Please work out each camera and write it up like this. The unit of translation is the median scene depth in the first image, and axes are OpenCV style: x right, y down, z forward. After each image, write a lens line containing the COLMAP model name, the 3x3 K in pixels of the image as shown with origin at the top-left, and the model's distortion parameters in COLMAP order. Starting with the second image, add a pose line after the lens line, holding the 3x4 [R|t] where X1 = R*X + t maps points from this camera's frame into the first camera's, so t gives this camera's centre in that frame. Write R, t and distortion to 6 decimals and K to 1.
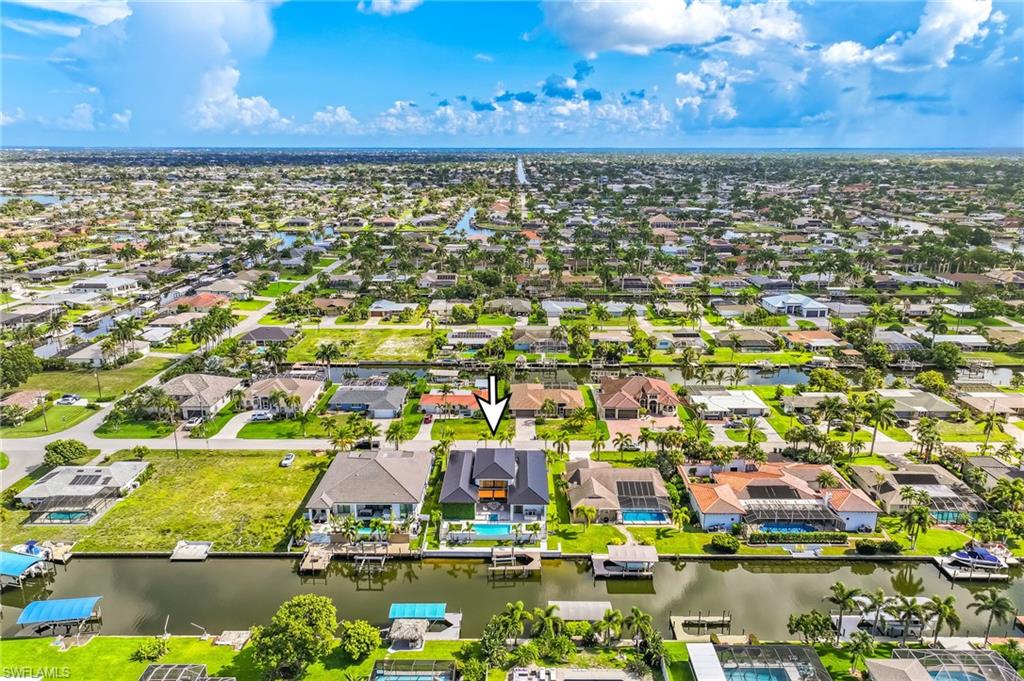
lens RADIAL K [[720.2, 0, 519.5], [0, 720.2, 351.0], [0, 0, 1]] dist [0.010448, 0.013912]
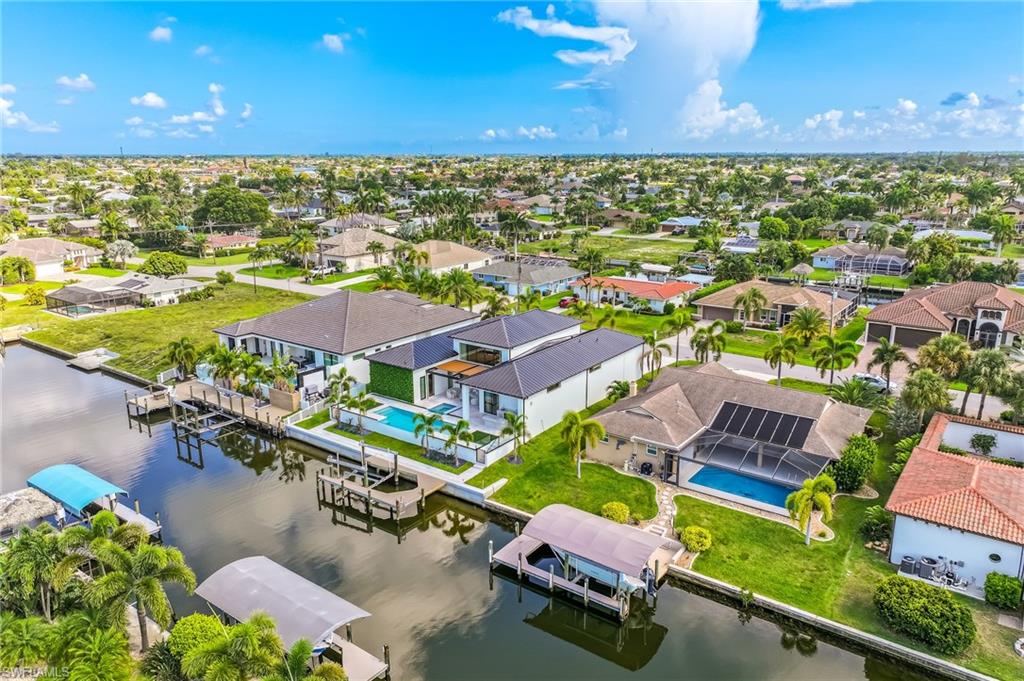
lens RADIAL K [[720.2, 0, 511.2], [0, 720.2, 334.3], [0, 0, 1]] dist [0.010448, 0.013912]
pose [[0.805338, 0.139883, -0.576076, 0.254914], [-0.156796, 0.987417, 0.020569, 0.141631], [0.571705, 0.073761, 0.817137, 0.533490]]
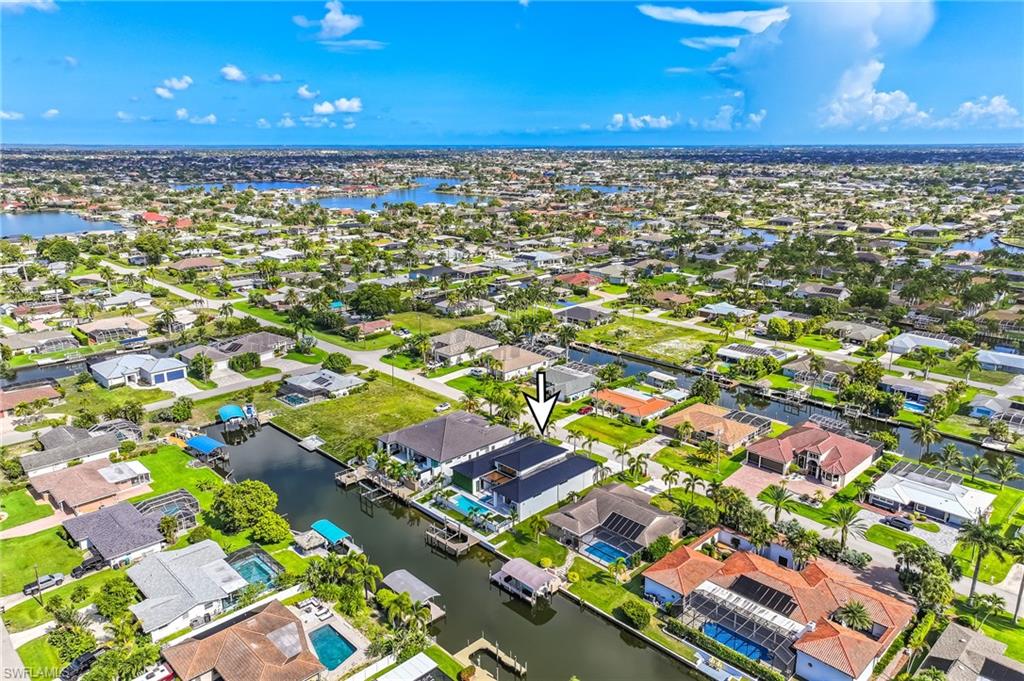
lens RADIAL K [[720.2, 0, 510.3], [0, 720.2, 343.3], [0, 0, 1]] dist [0.010448, 0.013912]
pose [[0.699360, 0.188451, -0.689479, 0.587472], [-0.192618, 0.978621, 0.072102, -0.063402], [0.688327, 0.082381, 0.720708, 0.221160]]
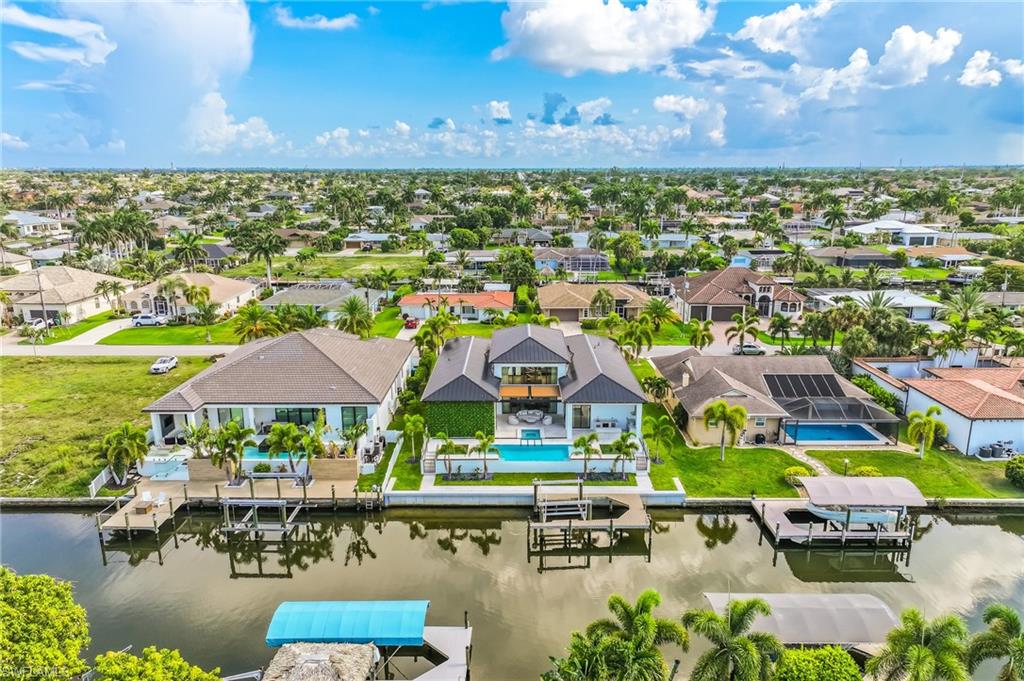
lens RADIAL K [[720.2, 0, 517.3], [0, 720.2, 355.7], [0, 0, 1]] dist [0.010448, 0.013912]
pose [[0.999991, -0.003884, -0.001909, -0.039440], [0.003844, 0.999782, -0.020521, 0.164812], [0.001988, 0.020513, 0.999788, 0.444857]]
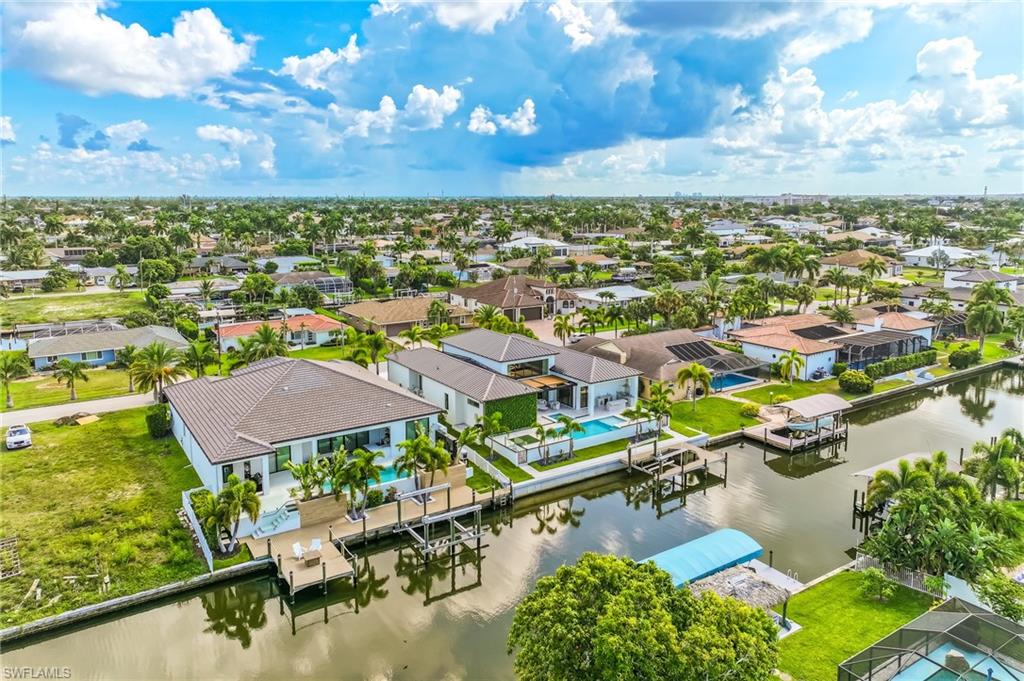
lens RADIAL K [[720.2, 0, 519.7], [0, 720.2, 297.2], [0, 0, 1]] dist [0.010448, 0.013912]
pose [[0.829707, -0.080930, 0.552301, -0.318077], [0.155150, 0.983882, -0.088908, 0.162138], [-0.536204, 0.159457, 0.828890, 0.477804]]
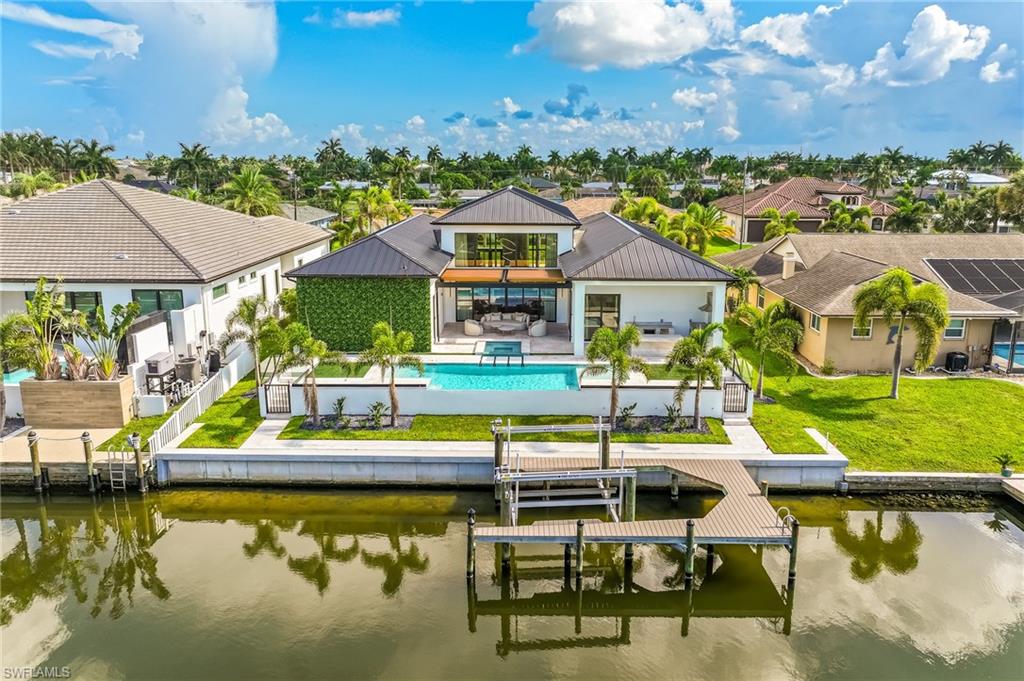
lens RADIAL K [[720.2, 0, 514.0], [0, 720.2, 326.1], [0, 0, 1]] dist [0.010448, 0.013912]
pose [[0.999851, 0.003216, -0.016949, -0.025109], [-0.004102, 0.998614, -0.052469, 0.208208], [0.016757, 0.052530, 0.998479, 0.659010]]
